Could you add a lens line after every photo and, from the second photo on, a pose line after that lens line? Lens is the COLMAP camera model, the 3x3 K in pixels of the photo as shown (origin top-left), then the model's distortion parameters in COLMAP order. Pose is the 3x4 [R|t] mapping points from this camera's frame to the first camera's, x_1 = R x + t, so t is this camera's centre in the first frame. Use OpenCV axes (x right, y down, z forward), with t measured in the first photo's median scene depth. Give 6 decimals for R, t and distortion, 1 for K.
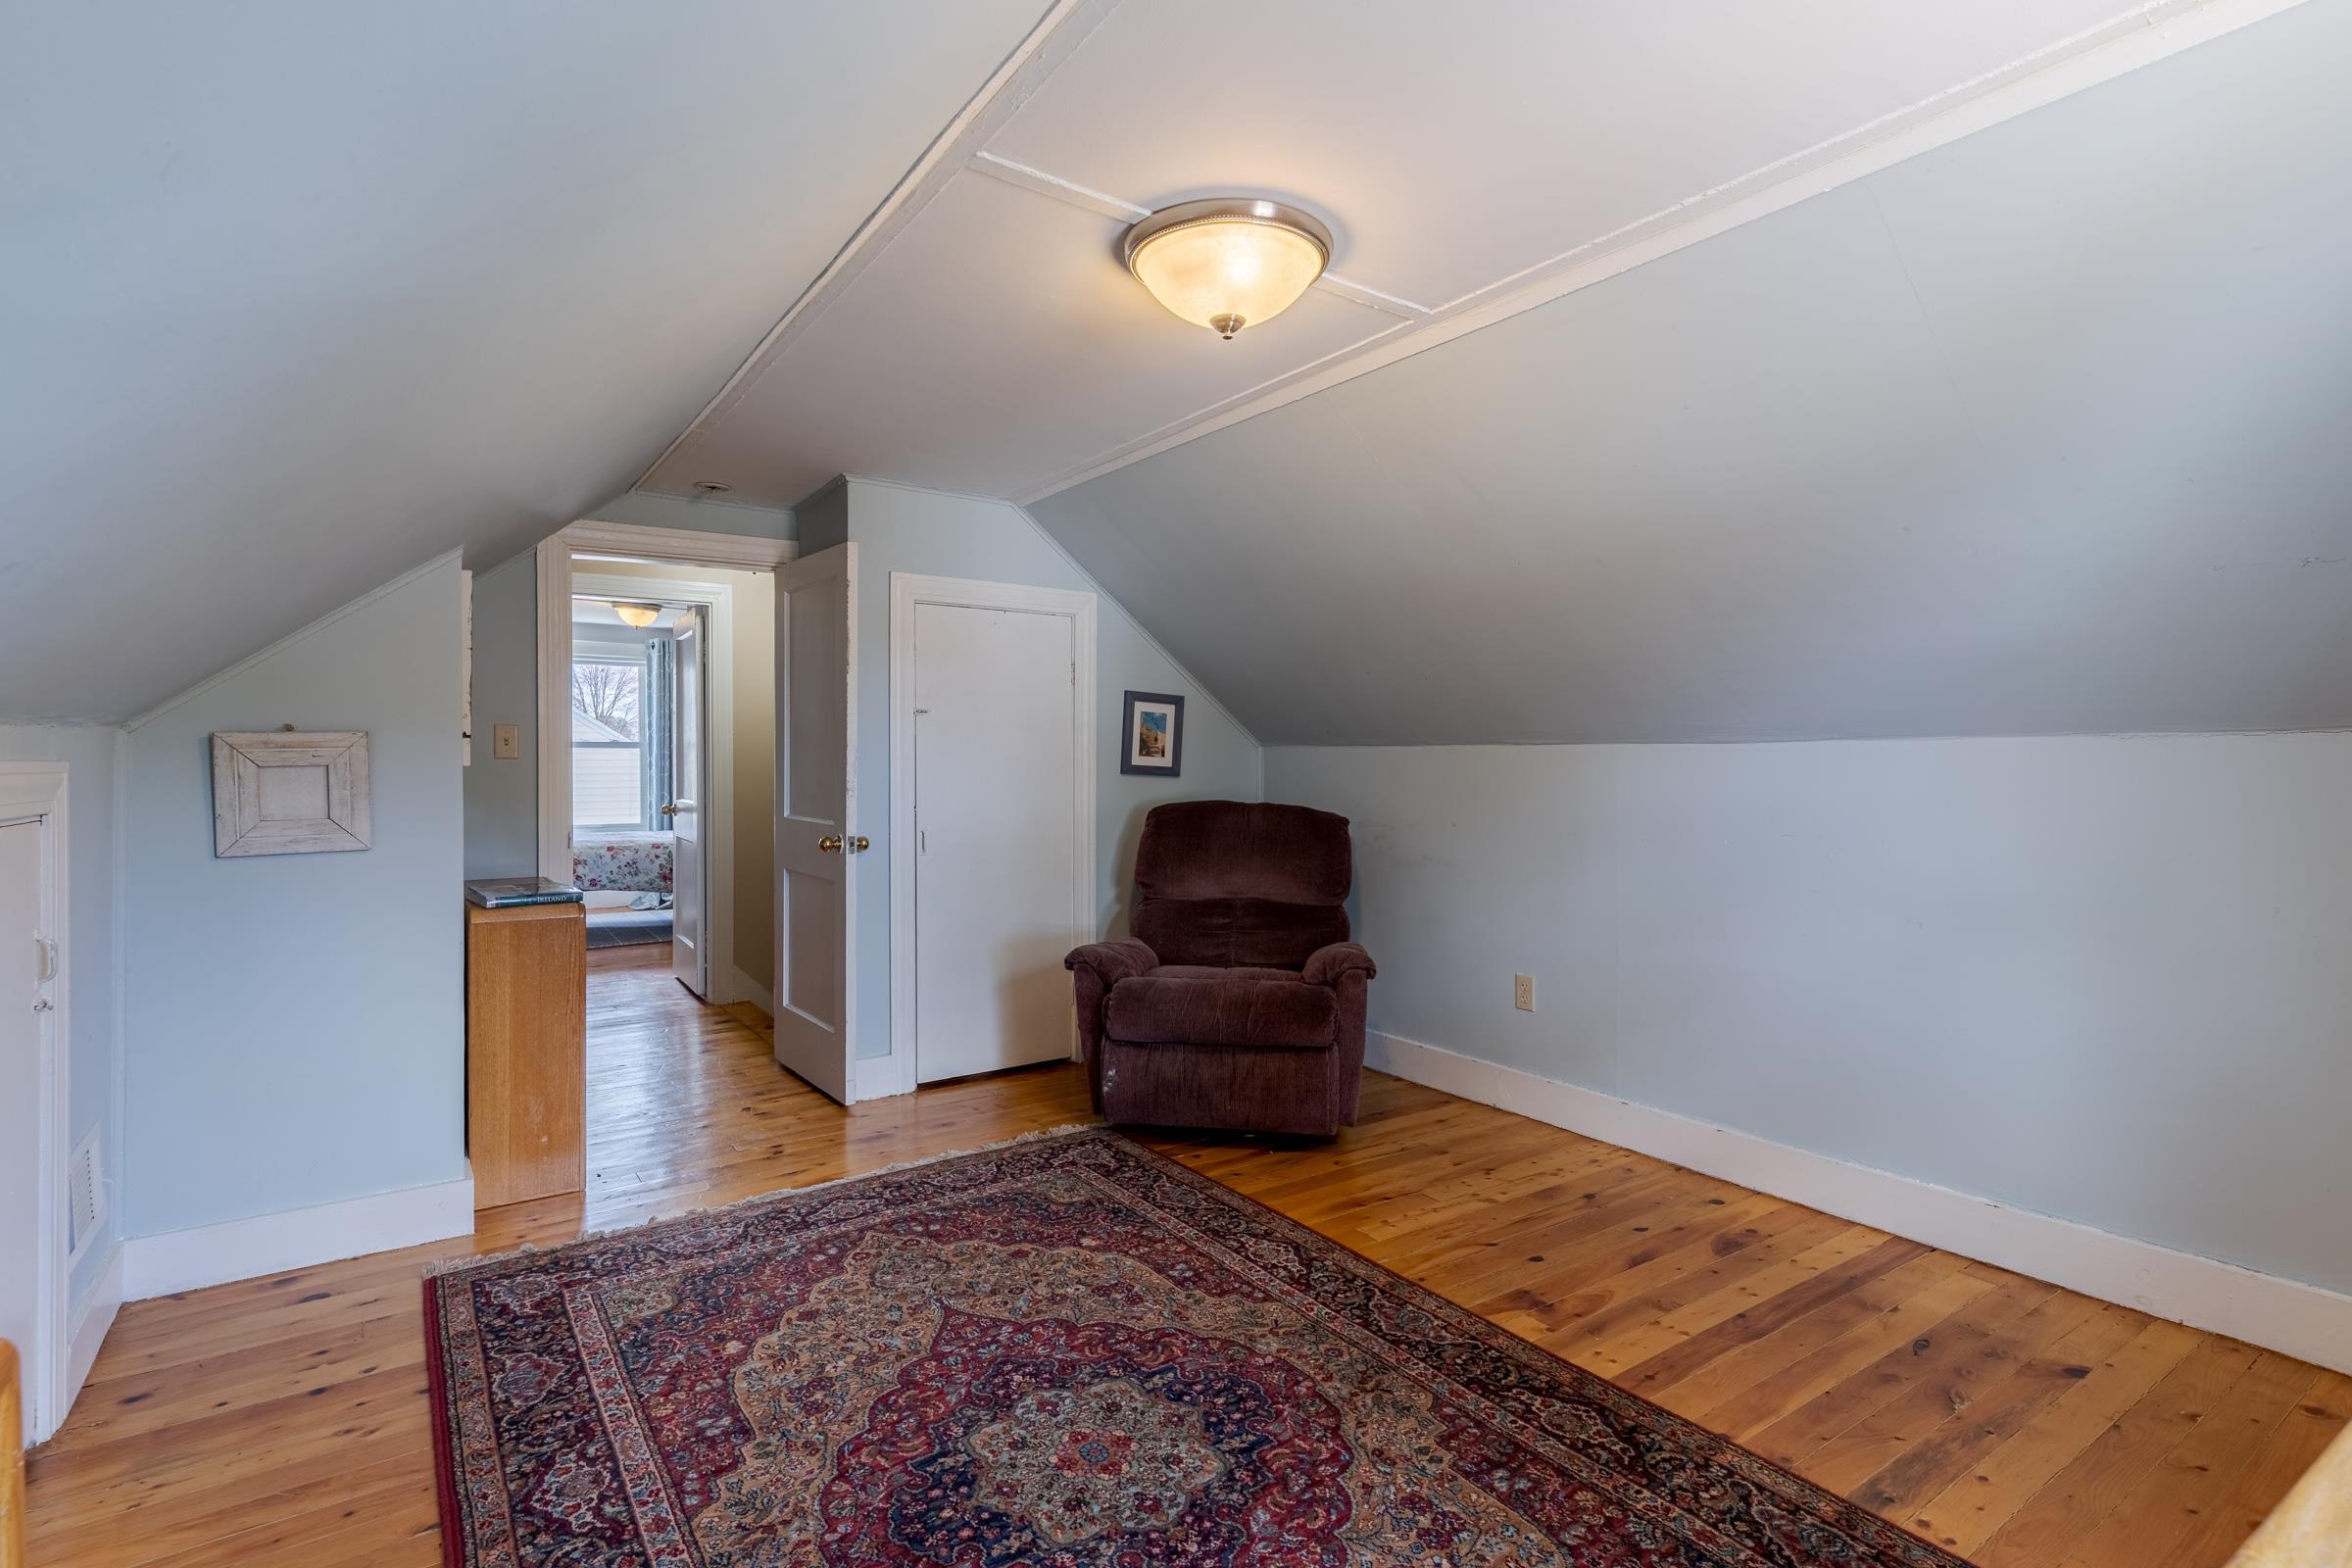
lens RADIAL K [[1127.3, 0, 1169.9], [0, 1127.3, 783.7], [0, 0, 1]] dist [-0.001341, -0.001977]
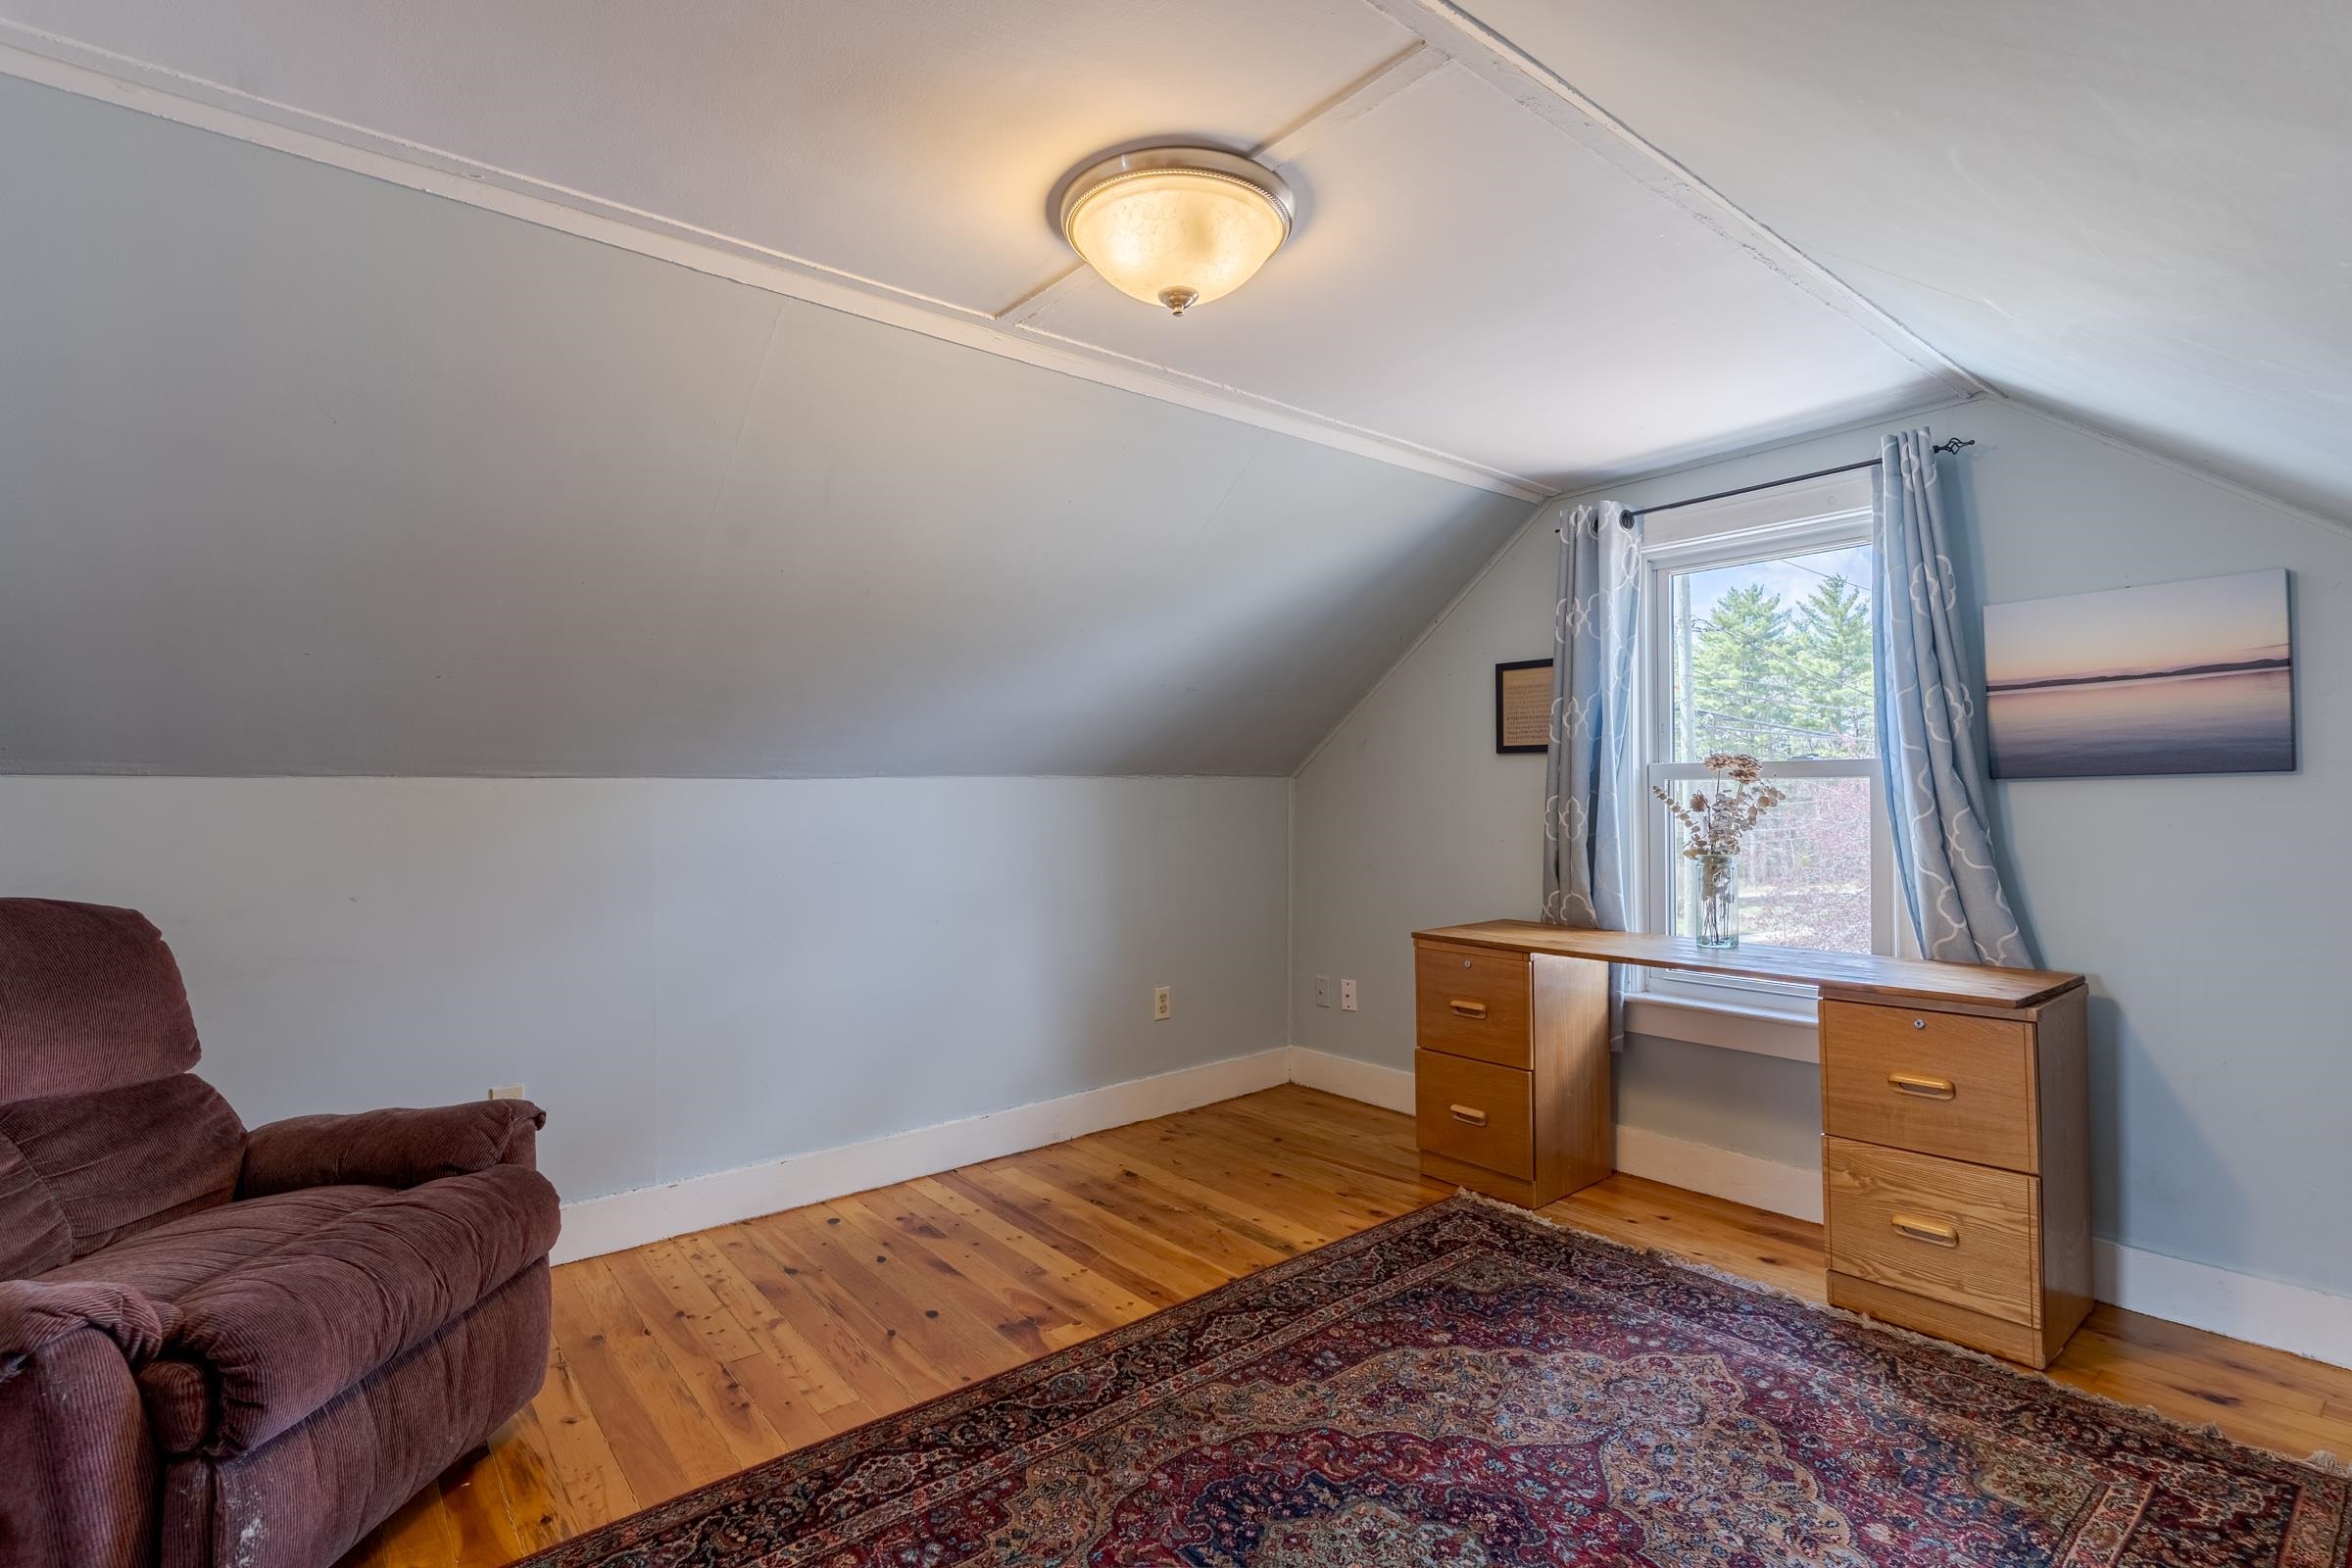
lens RADIAL K [[1127.3, 0, 1169.9], [0, 1127.3, 783.7], [0, 0, 1]] dist [-0.001341, -0.001977]
pose [[-0.084327, 0.004301, 0.996429, -0.728300], [0.031176, 0.999513, -0.001676, -0.025258], [-0.995950, 0.030923, -0.084420, 0.966316]]
